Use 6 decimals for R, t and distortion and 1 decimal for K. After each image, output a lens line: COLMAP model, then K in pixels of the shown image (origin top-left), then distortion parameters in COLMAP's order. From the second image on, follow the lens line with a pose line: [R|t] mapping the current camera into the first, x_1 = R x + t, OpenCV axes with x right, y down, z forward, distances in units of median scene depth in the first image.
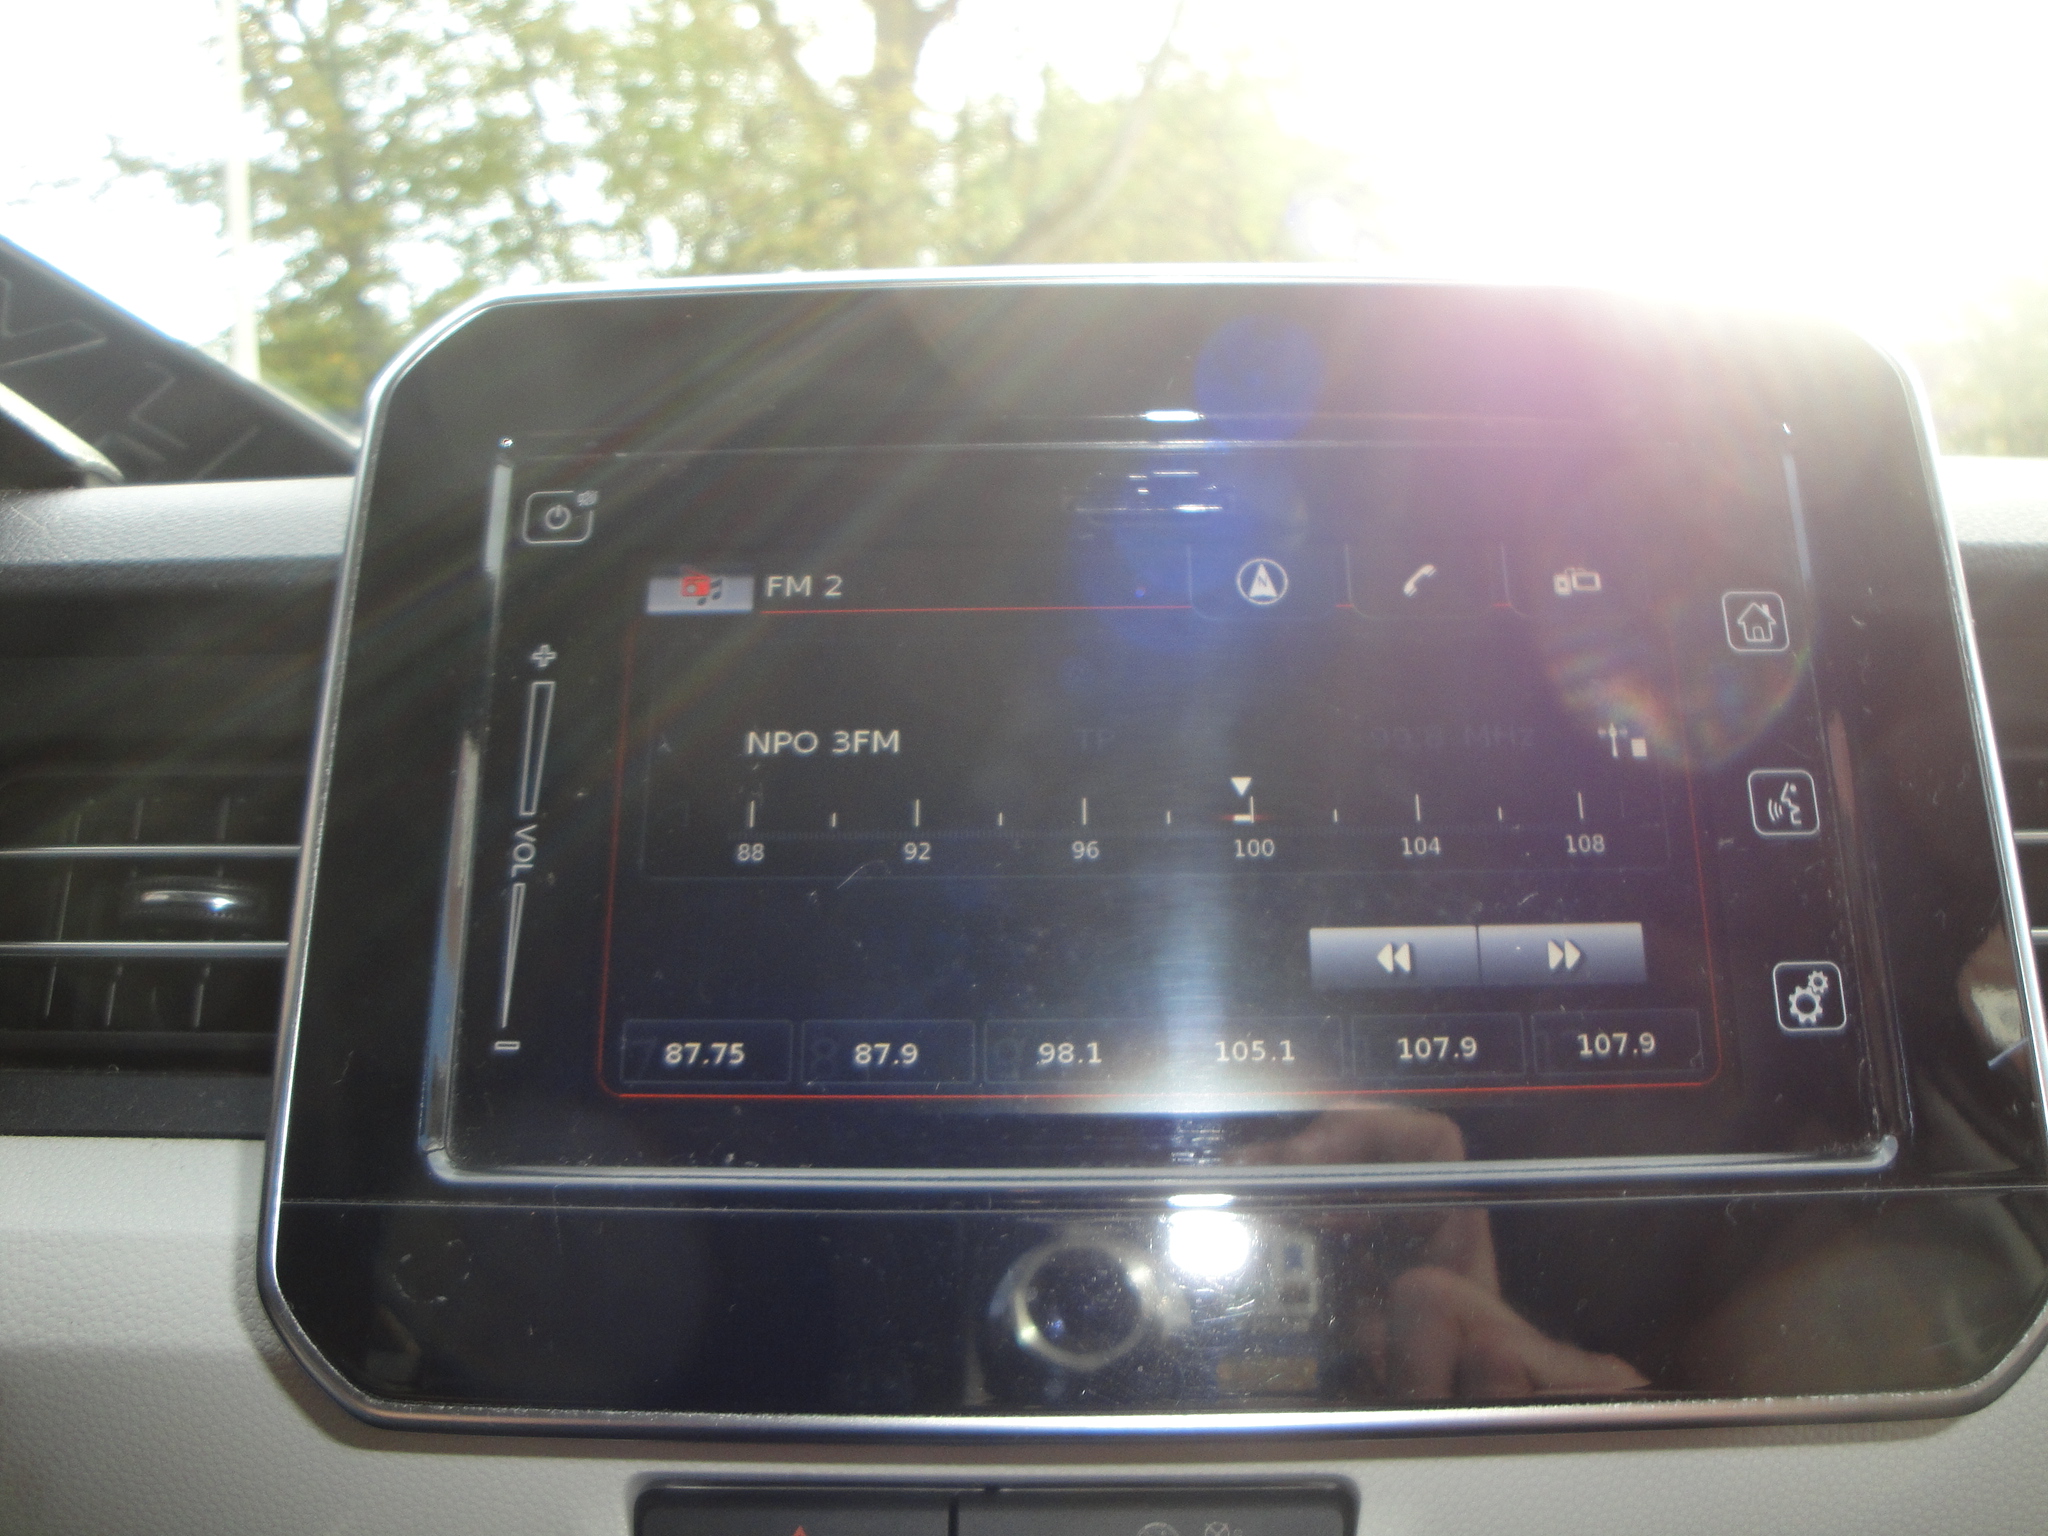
lens RADIAL K [[1632.4, 0, 1048.2], [0, 1632.4, 771.5], [0, 0, 1]] dist [-0.154704, 0.118098]
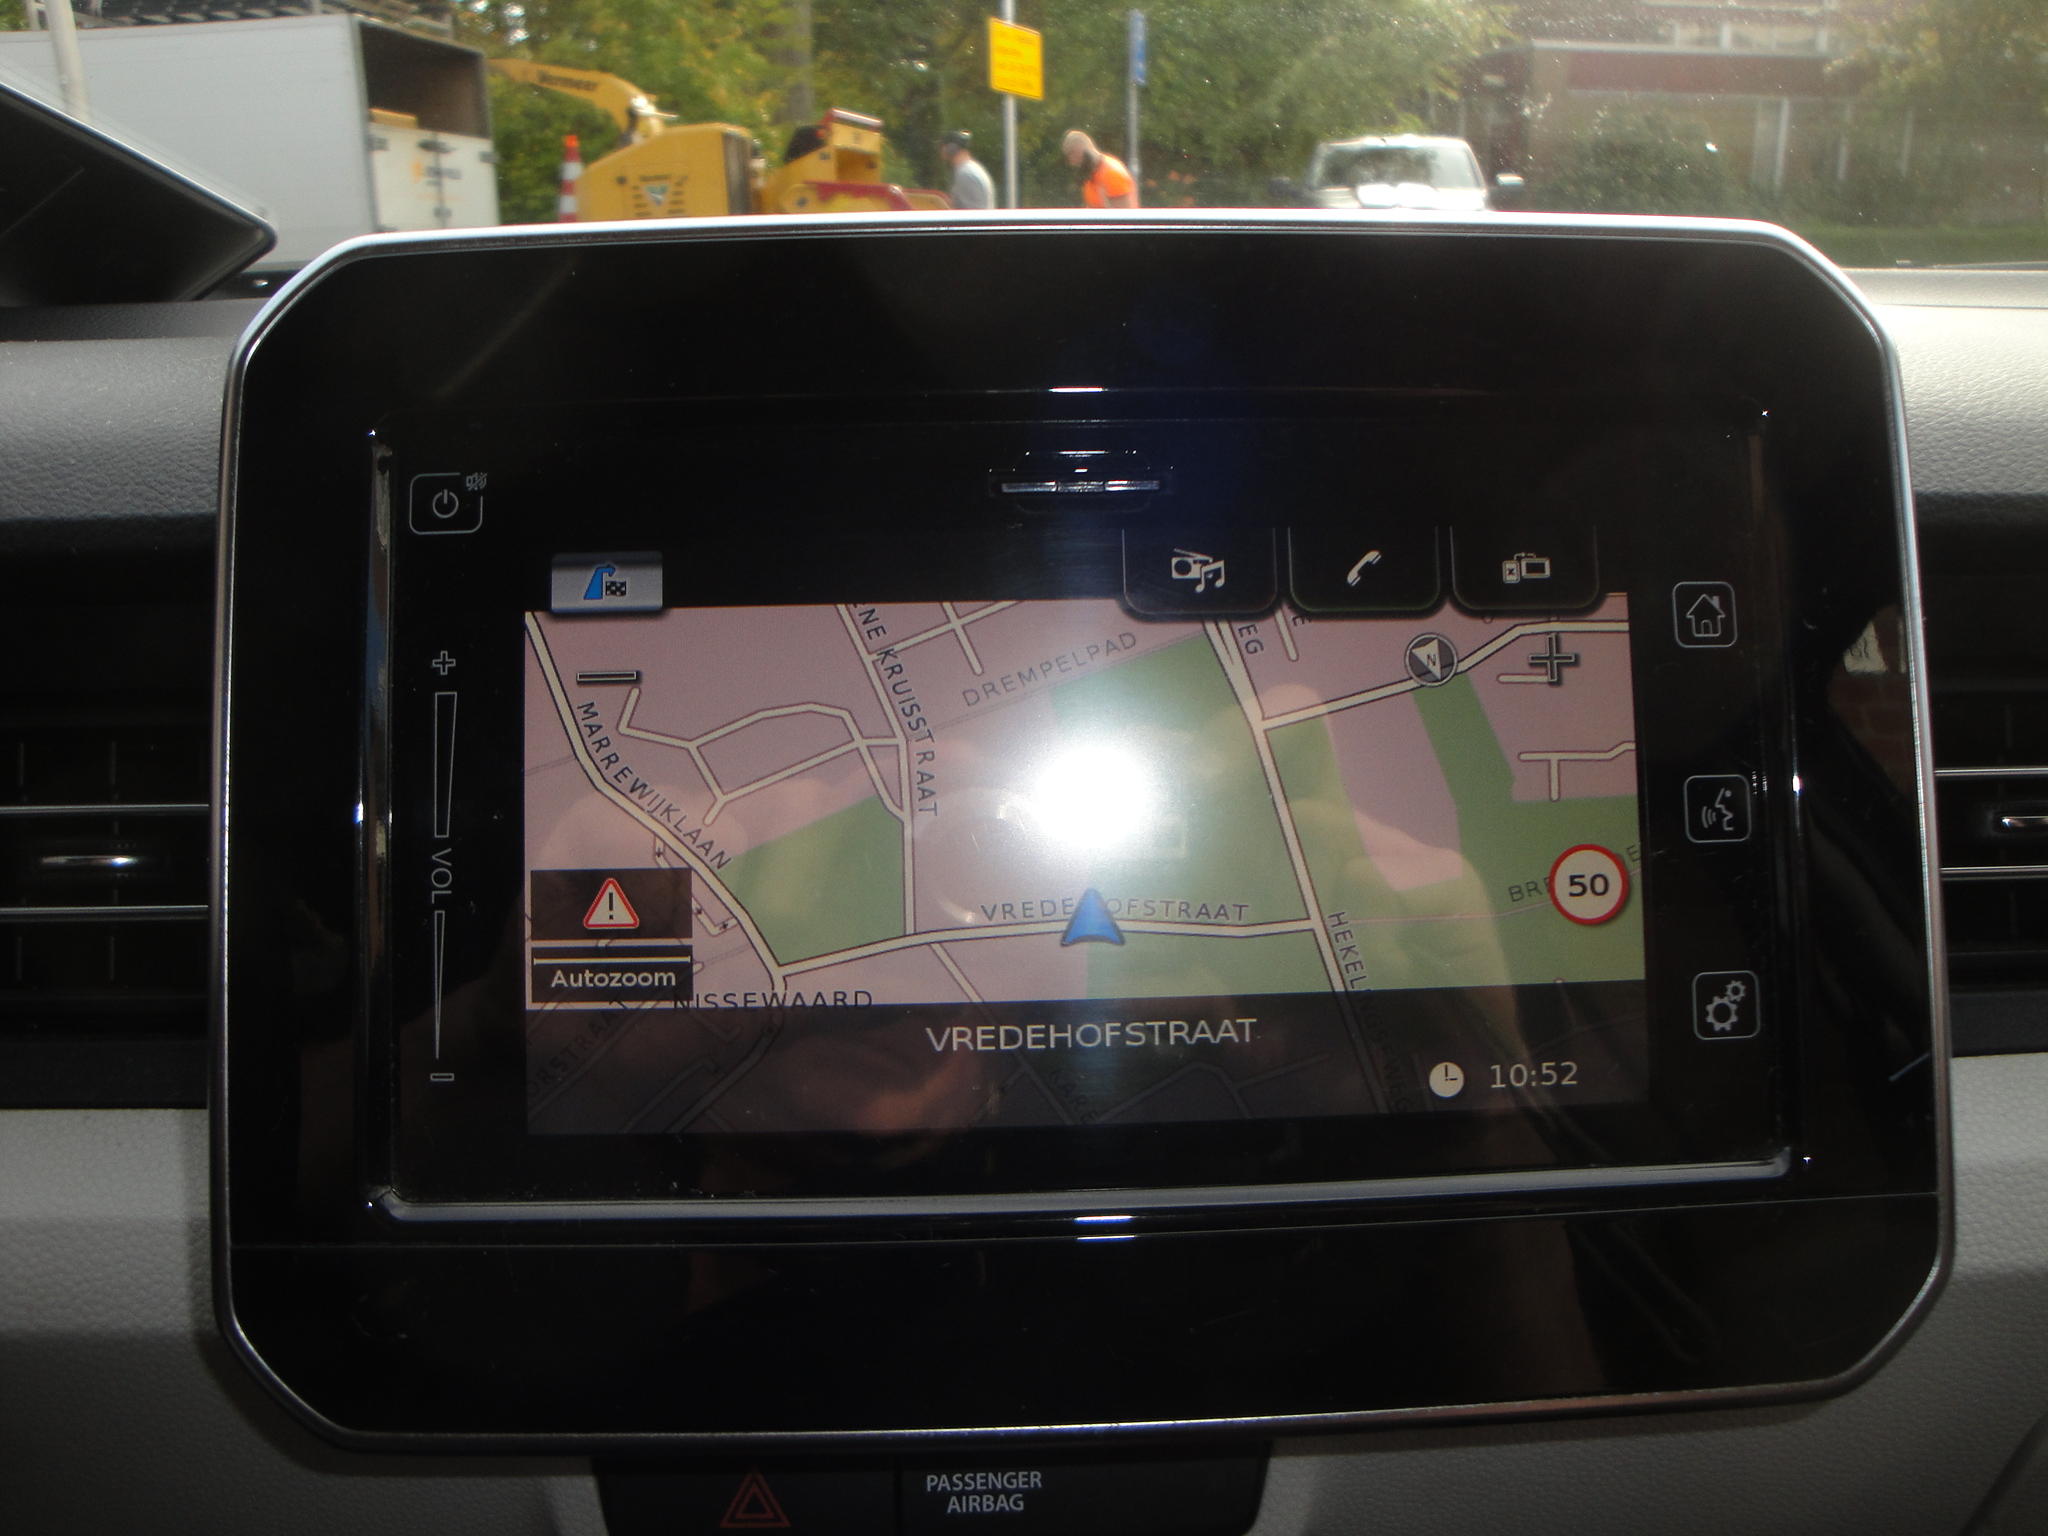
lens RADIAL K [[1632.4, 0, 1045.0], [0, 1632.4, 790.3], [0, 0, 1]] dist [-0.154704, 0.118098]
pose [[0.998449, -0.015181, 0.053572, -0.012331], [0.002533, 0.973505, 0.228652, -0.215686], [-0.055624, -0.228162, 0.972033, 0.050053]]
